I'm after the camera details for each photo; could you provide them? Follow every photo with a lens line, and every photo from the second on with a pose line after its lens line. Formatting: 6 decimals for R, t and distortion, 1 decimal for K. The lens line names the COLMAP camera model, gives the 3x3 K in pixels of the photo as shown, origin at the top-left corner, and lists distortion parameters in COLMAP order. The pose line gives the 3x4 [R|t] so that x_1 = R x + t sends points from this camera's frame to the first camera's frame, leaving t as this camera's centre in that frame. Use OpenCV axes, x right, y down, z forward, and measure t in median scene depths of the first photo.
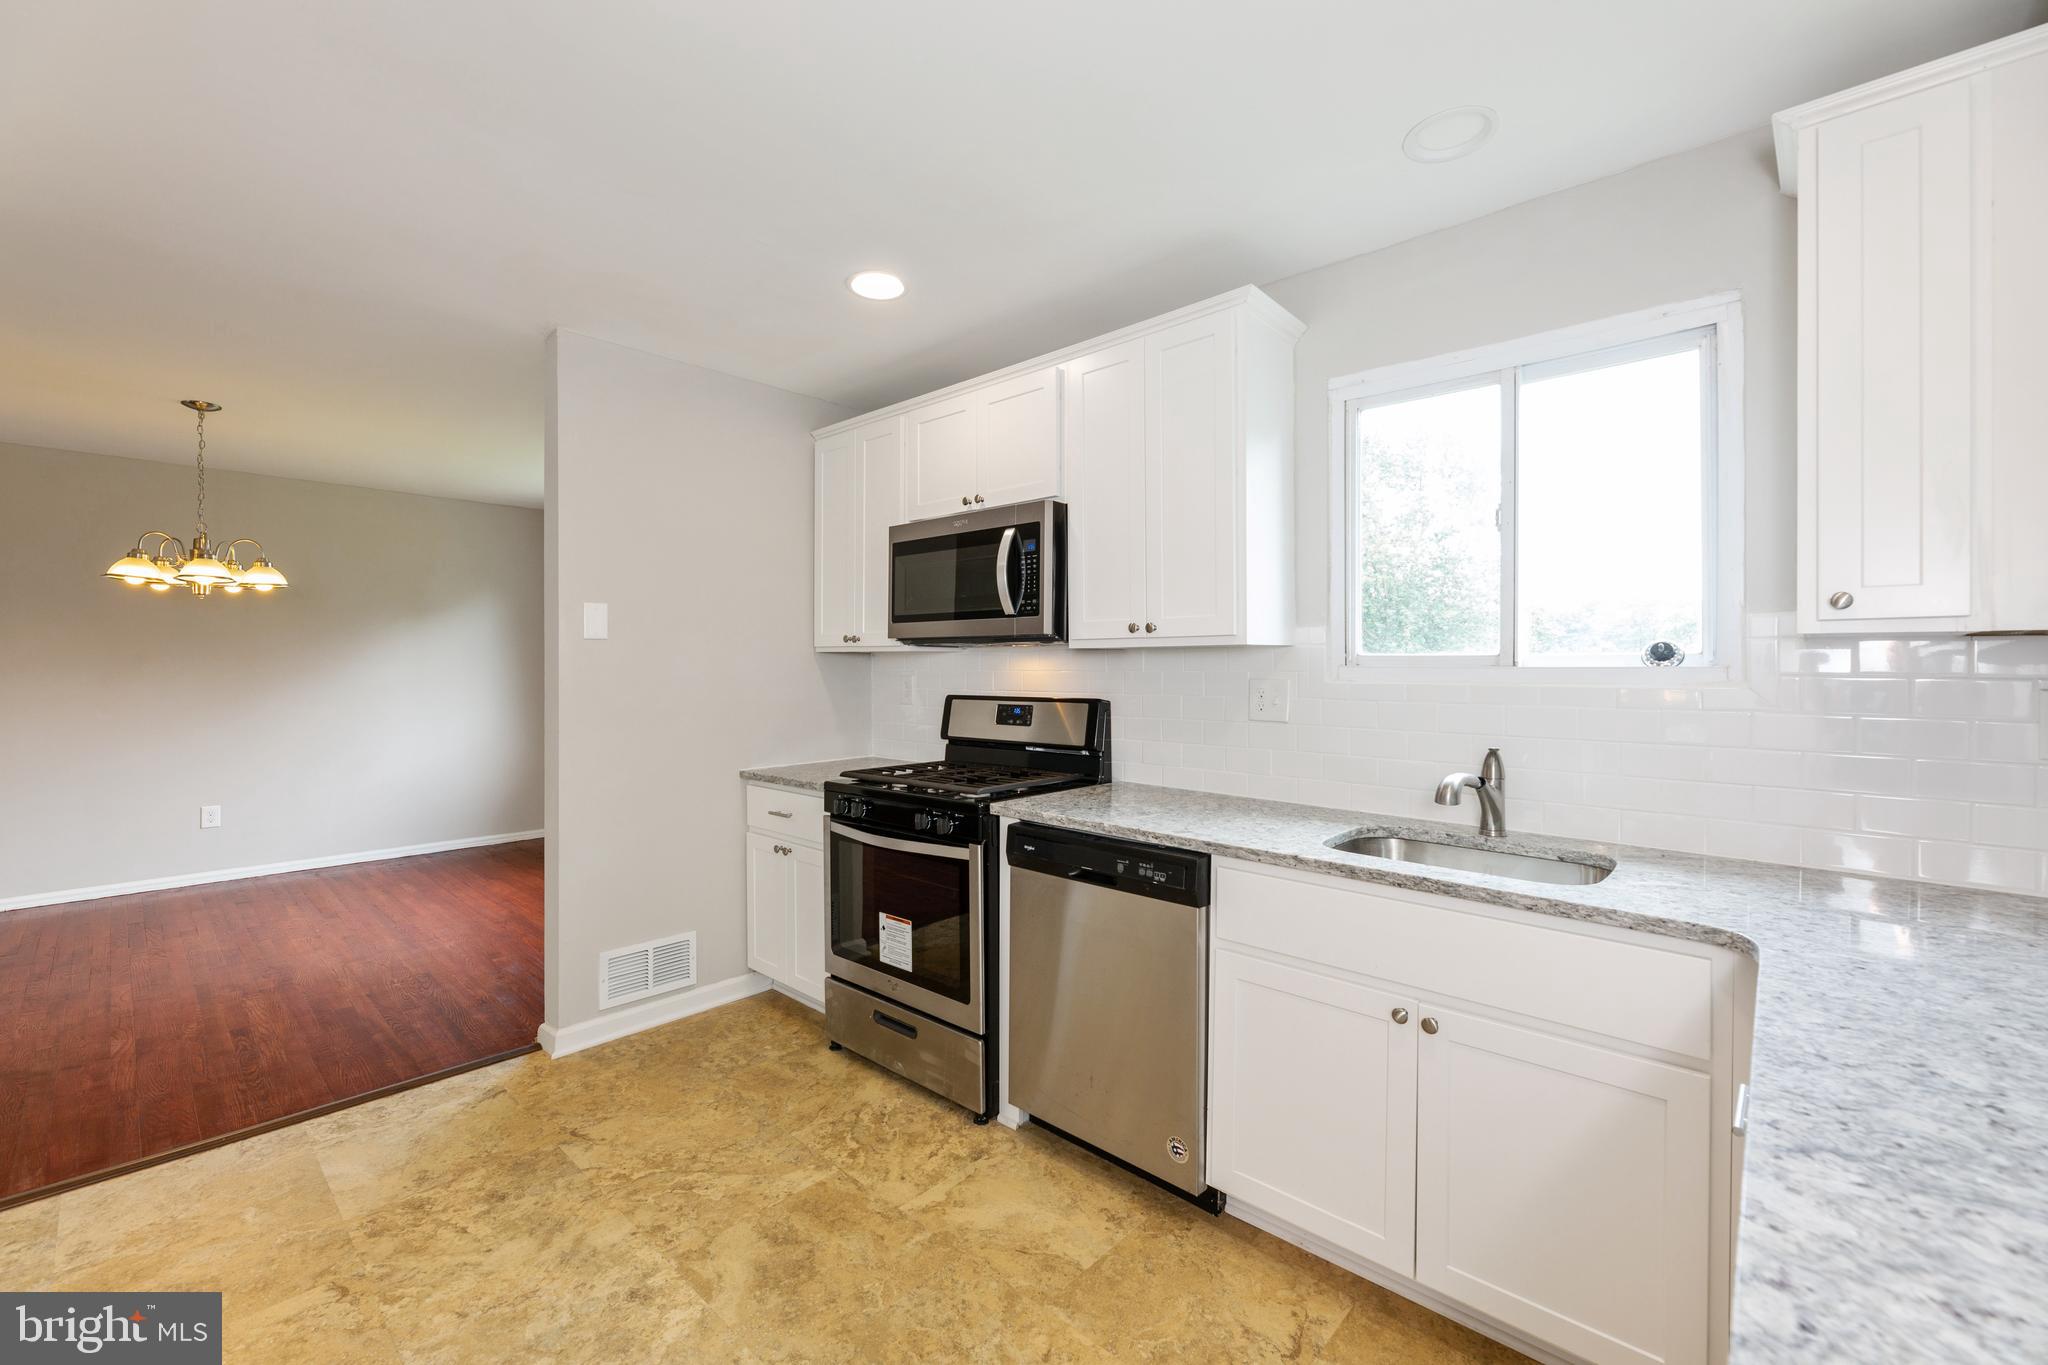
lens RADIAL K [[833.0, 0, 1012.5], [0, 833.0, 663.7], [0, 0, 1]] dist [-0.003396, 0.000572]
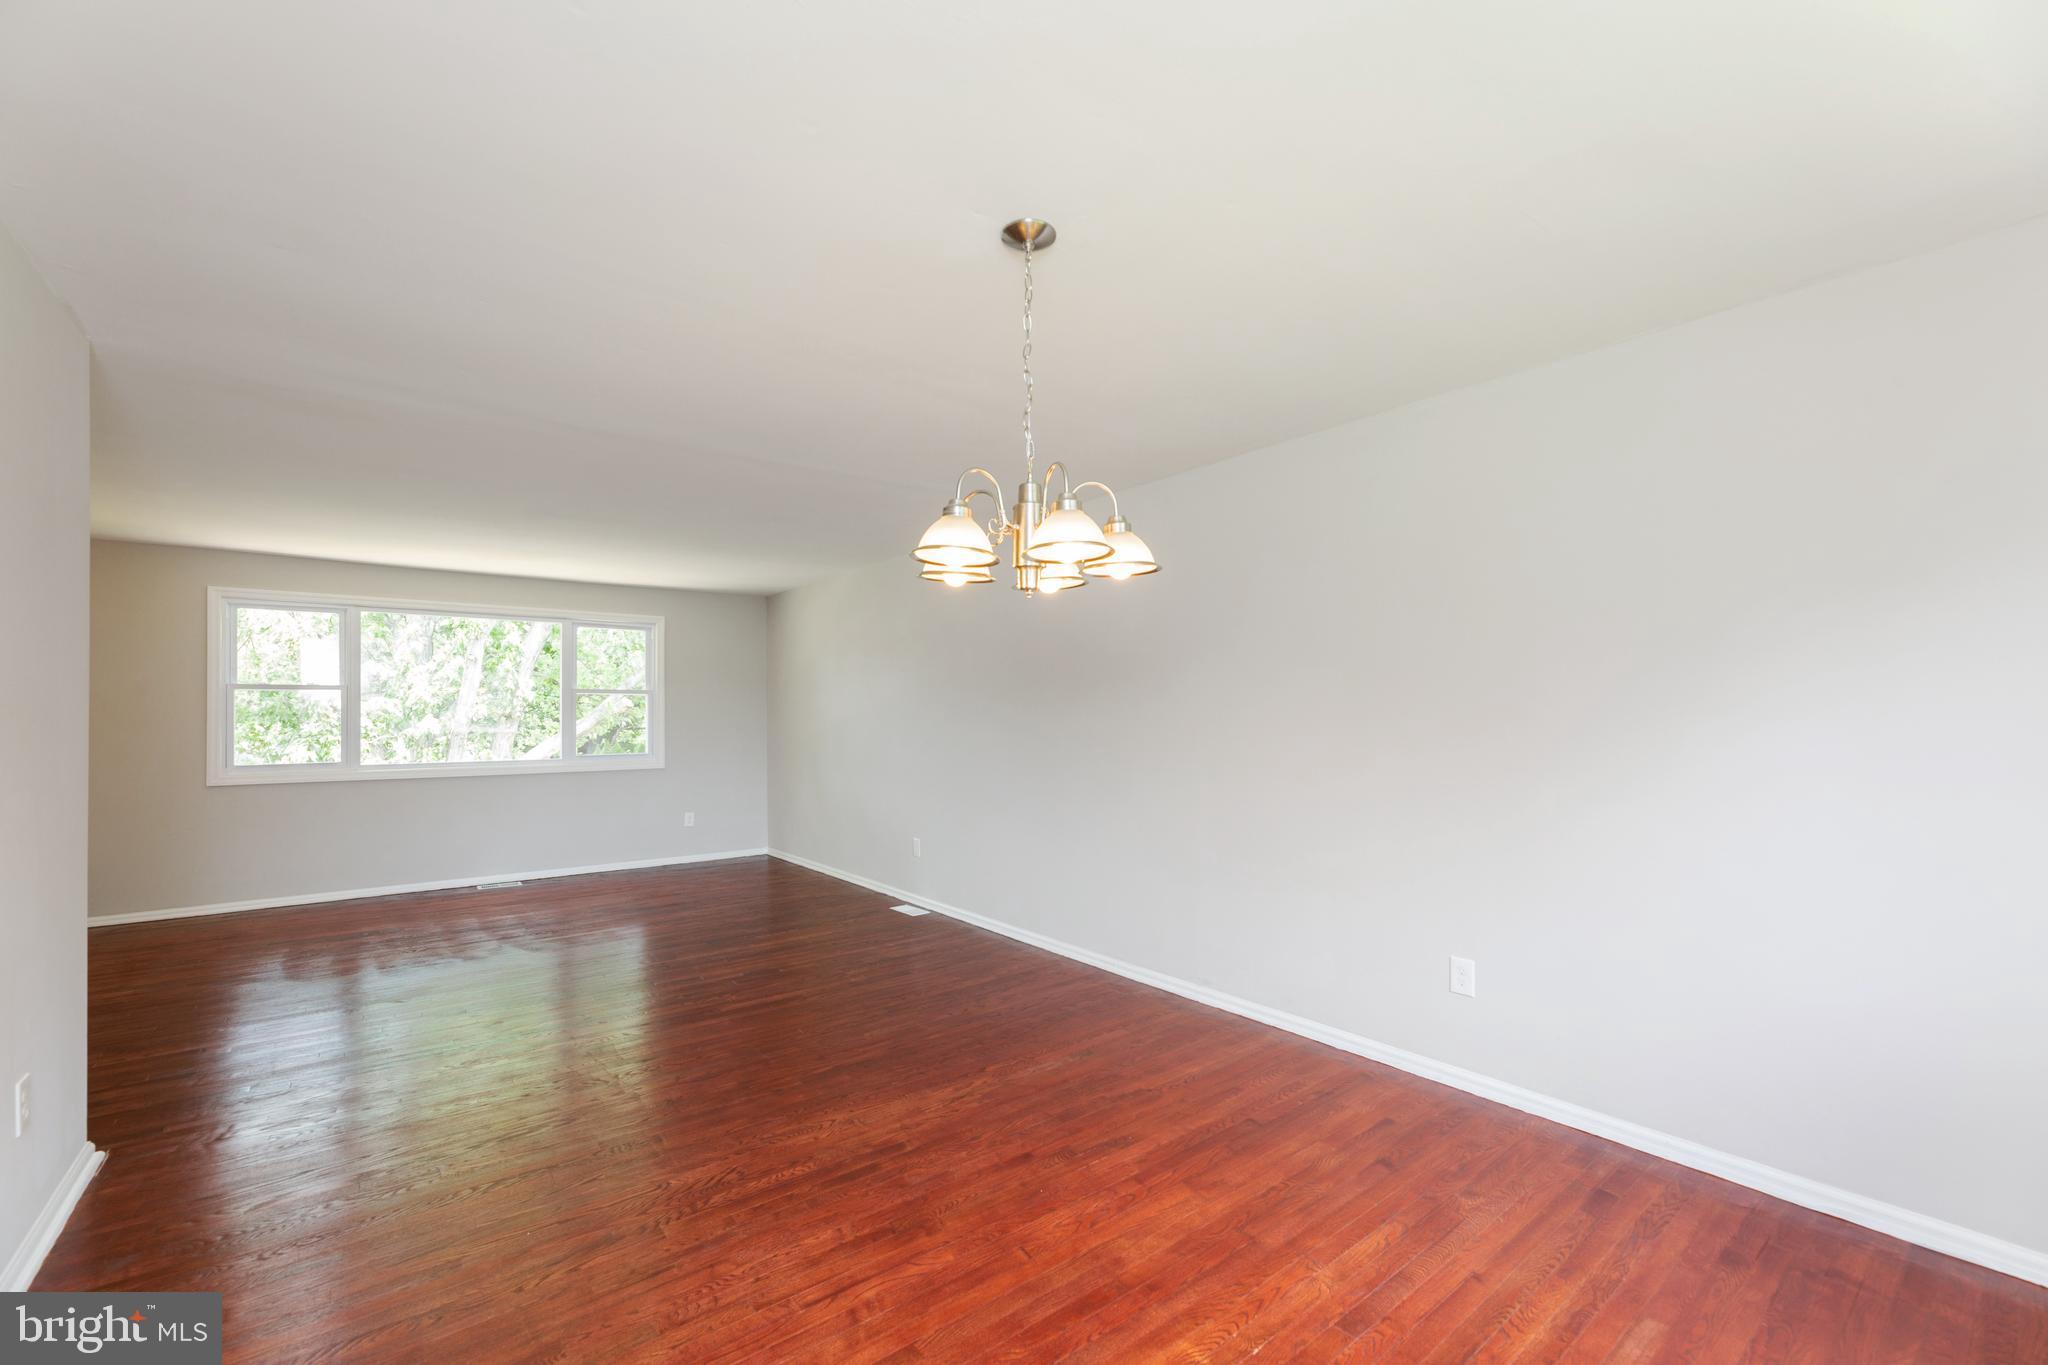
lens RADIAL K [[833.0, 0, 1022.6], [0, 833.0, 701.3], [0, 0, 1]] dist [-0.003396, 0.000572]
pose [[-0.155713, -0.021339, -0.987572, -0.701502], [0.003752, 0.999747, -0.022194, -0.003007], [0.987795, -0.007161, -0.155593, 1.705917]]
